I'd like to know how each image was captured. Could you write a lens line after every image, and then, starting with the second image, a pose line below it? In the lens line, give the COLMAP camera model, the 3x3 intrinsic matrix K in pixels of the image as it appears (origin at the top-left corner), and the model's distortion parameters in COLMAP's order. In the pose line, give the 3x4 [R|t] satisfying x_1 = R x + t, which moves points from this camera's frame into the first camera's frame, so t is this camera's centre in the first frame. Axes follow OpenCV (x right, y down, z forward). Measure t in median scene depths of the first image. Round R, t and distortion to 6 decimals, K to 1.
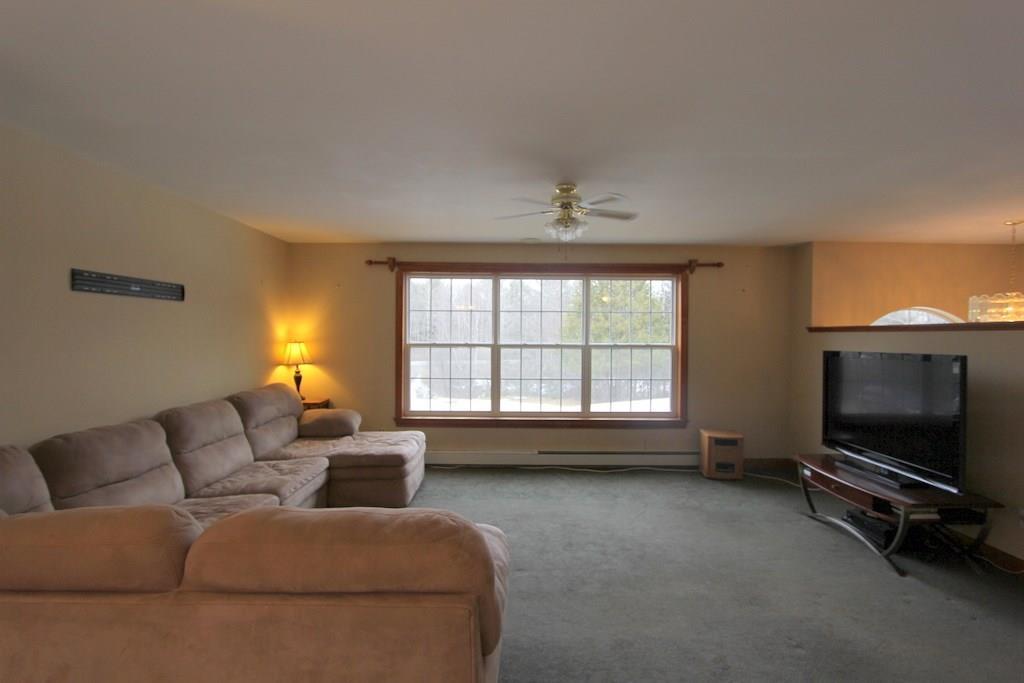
lens RADIAL K [[472.3, 0, 514.9], [0, 472.3, 339.6], [0, 0, 1]] dist [0.000153, 0.000353]
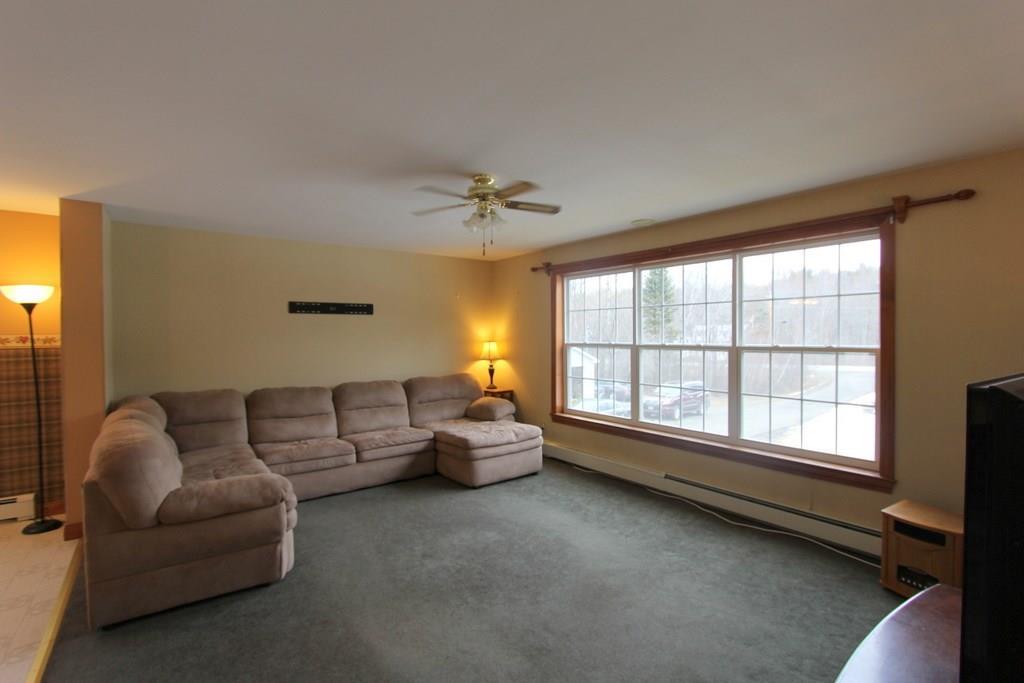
lens RADIAL K [[472.3, 0, 514.9], [0, 472.3, 339.6], [0, 0, 1]] dist [0.000153, 0.000353]
pose [[0.612115, -0.001035, -0.790768, 0.534621], [-0.004319, 0.999980, -0.004652, 0.005653], [0.790757, 0.006263, 0.612098, 0.287517]]
